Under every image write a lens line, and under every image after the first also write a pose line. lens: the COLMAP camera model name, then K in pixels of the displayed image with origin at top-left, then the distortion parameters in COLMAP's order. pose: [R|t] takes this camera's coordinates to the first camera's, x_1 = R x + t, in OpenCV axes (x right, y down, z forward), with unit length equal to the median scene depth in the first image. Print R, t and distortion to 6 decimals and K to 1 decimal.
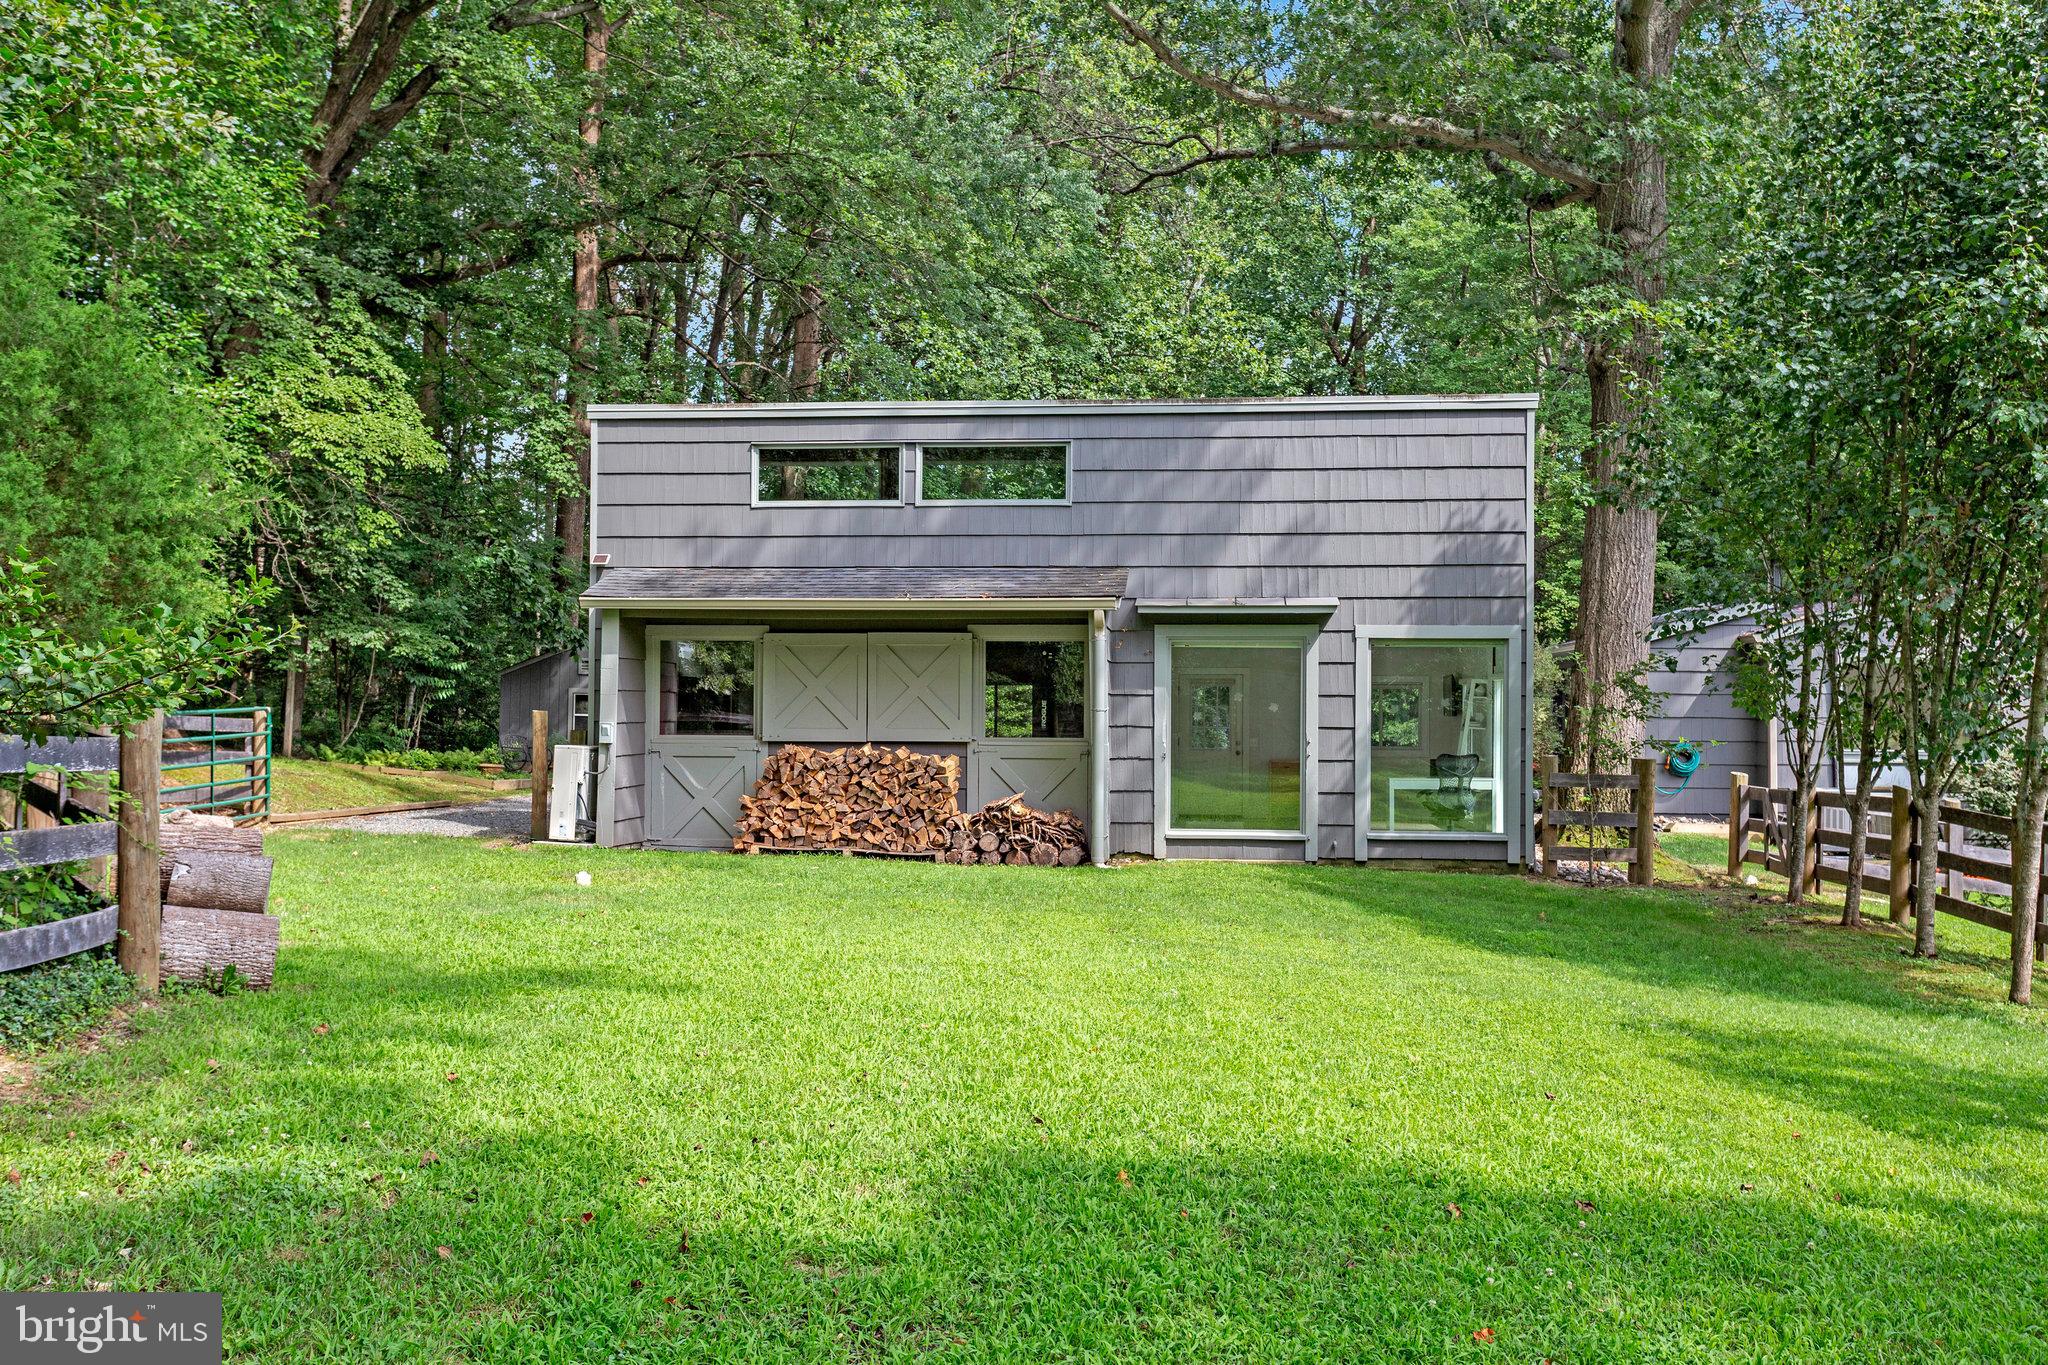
lens RADIAL K [[1940.3, 0, 1021.8], [0, 1940.3, 679.1], [0, 0, 1]] dist [0.020767, 0.000000]
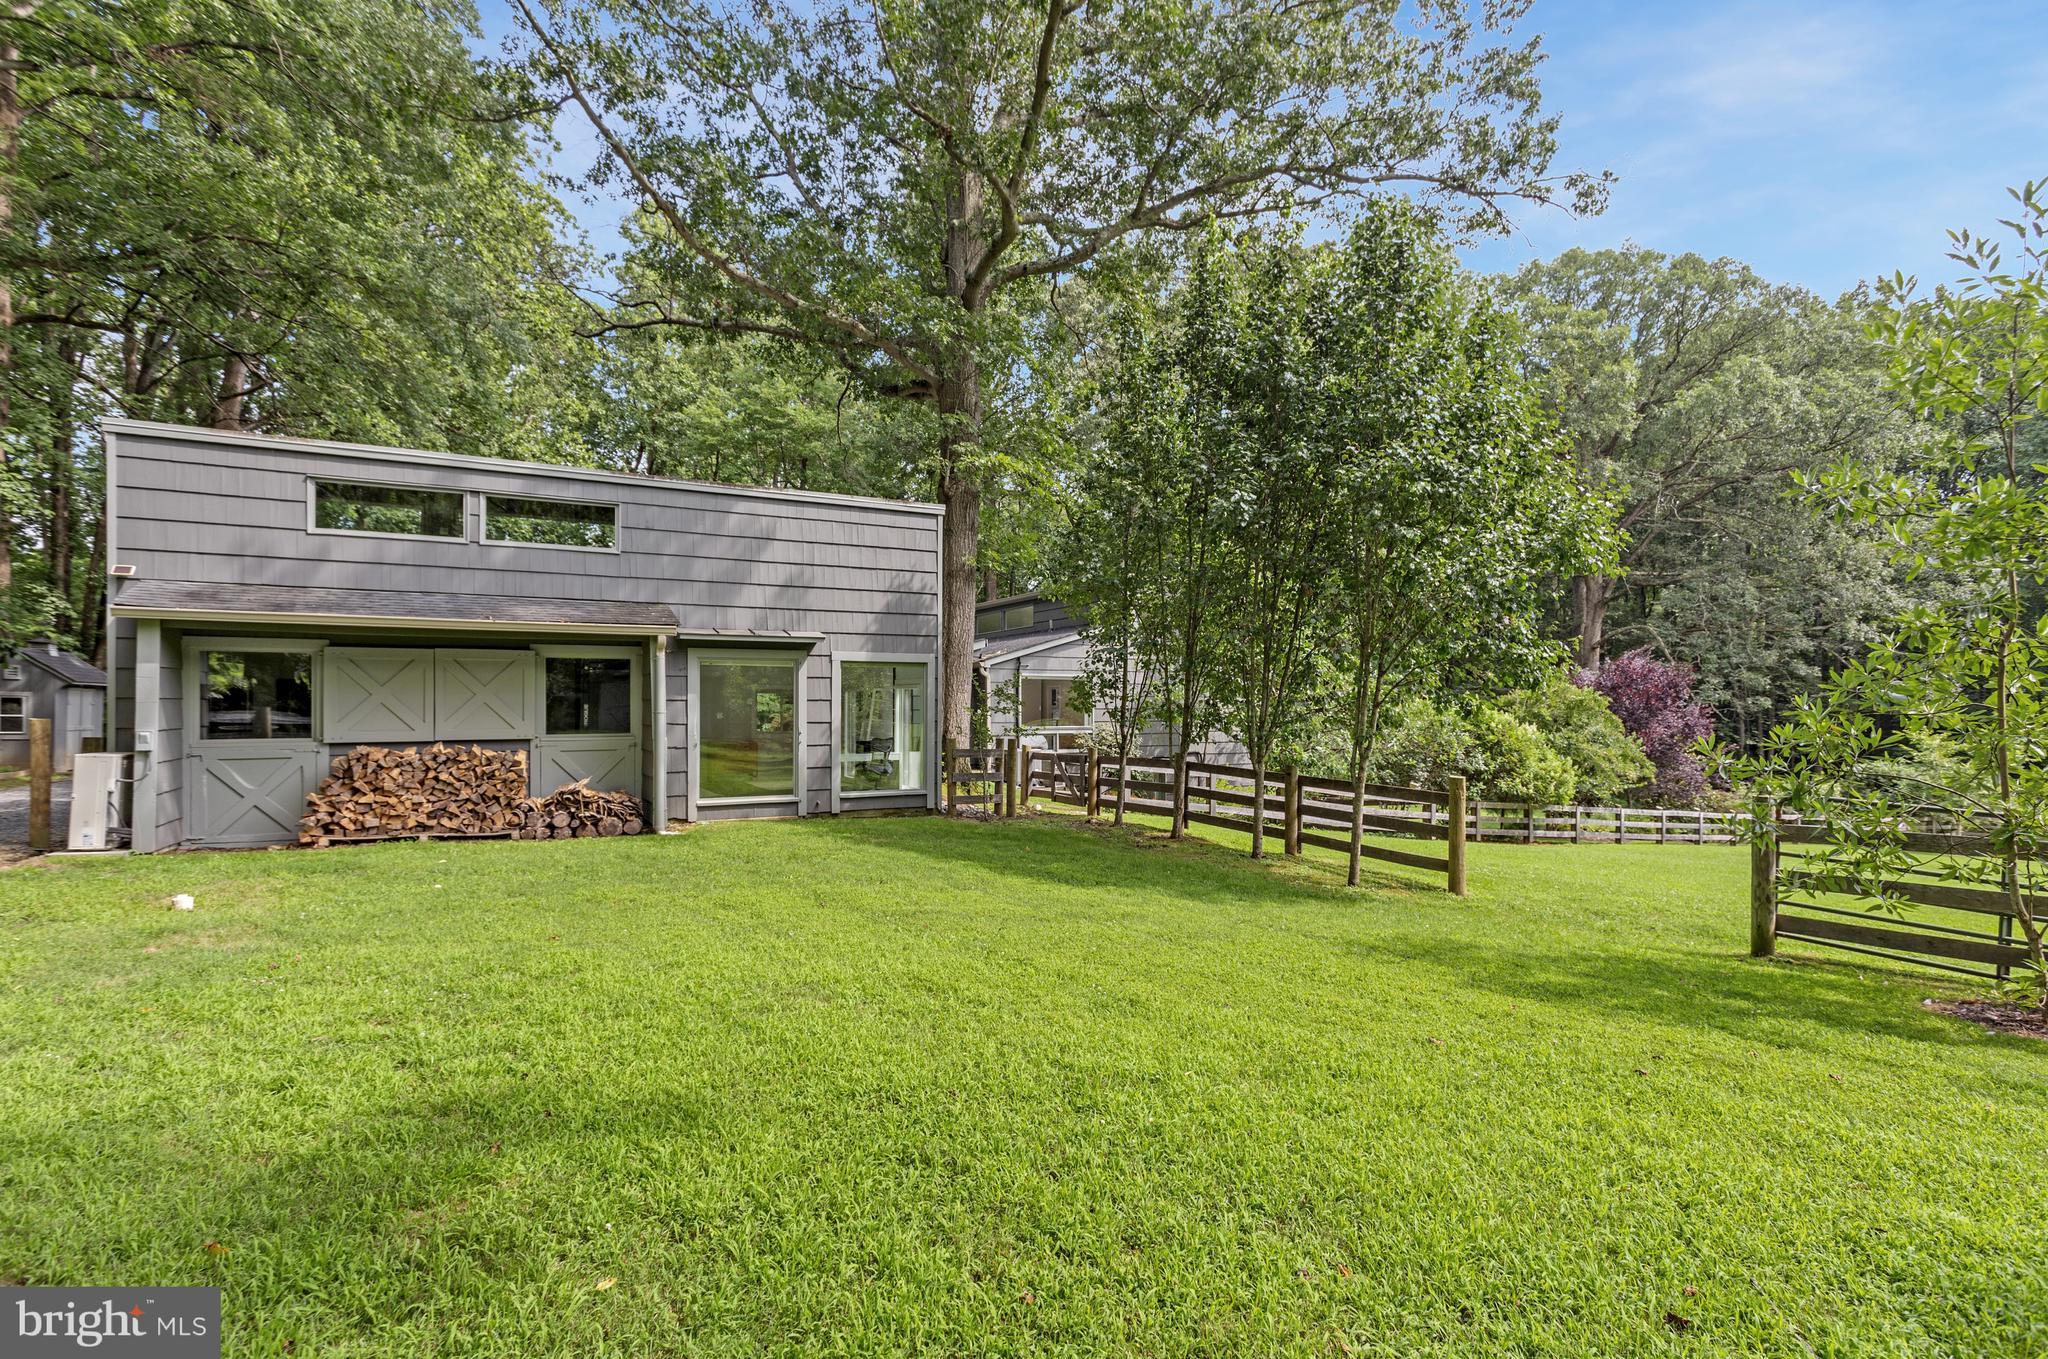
lens RADIAL K [[1011.8, 0, 1028.8], [0, 1011.8, 693.5], [0, 0, 1]] dist [0.015231, 0.000171]
pose [[0.818637, -0.001212, 0.574310, -0.142370], [-0.005396, 0.999937, 0.009802, -0.004559], [-0.574286, -0.011123, 0.818579, 0.294418]]
